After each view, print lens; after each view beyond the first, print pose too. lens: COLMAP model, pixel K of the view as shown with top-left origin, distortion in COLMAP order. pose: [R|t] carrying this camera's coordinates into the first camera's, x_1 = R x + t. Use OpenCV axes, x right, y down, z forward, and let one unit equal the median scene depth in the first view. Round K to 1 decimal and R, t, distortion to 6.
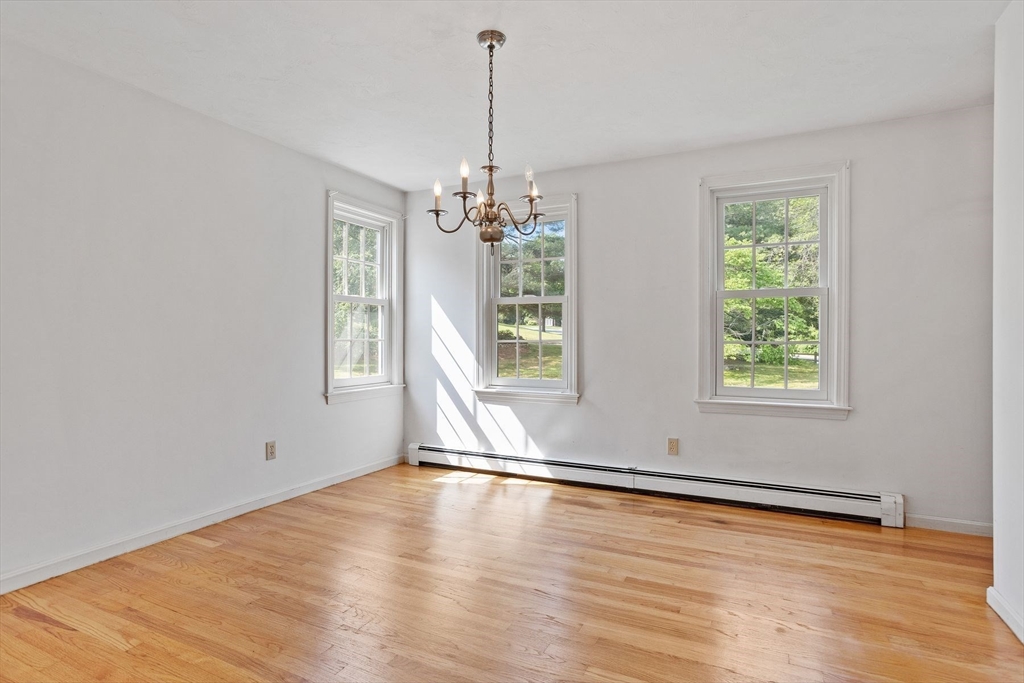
lens RADIAL K [[519.3, 0, 506.5], [0, 519.3, 339.4], [0, 0, 1]] dist [-0.060067, 0.038456]
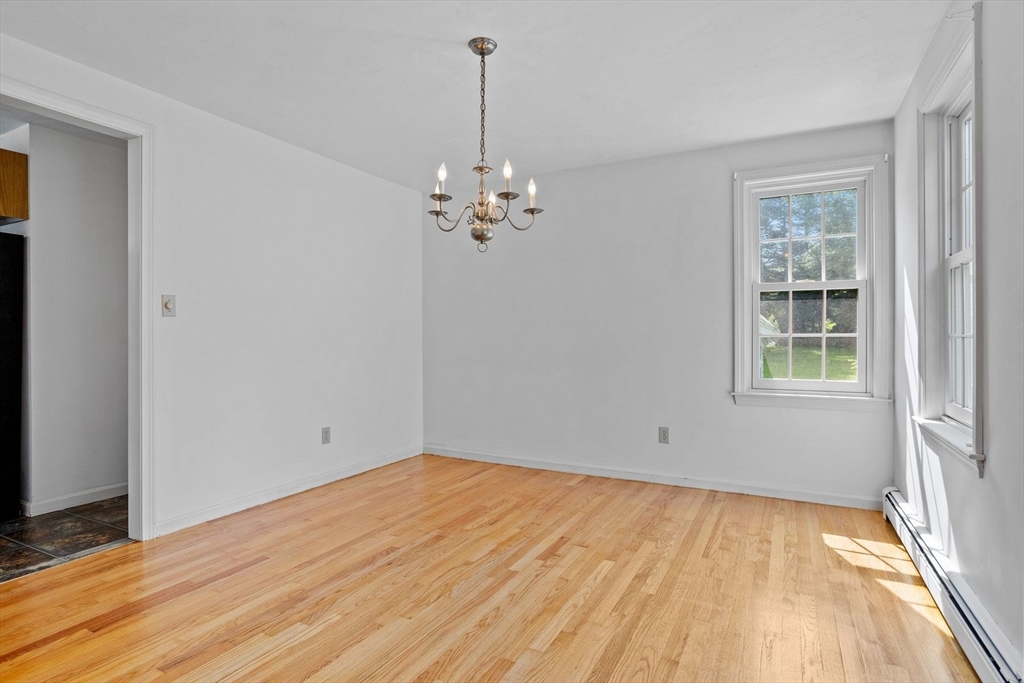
lens RADIAL K [[510.6, 0, 525.9], [0, 510.6, 328.8], [0, 0, 1]] dist [-0.037365, 0.033801]
pose [[0.008864, -0.022314, -0.999712, 0.668862], [-0.001133, 0.999750, -0.022325, 0.012556], [0.999960, 0.001330, 0.008837, 0.720706]]
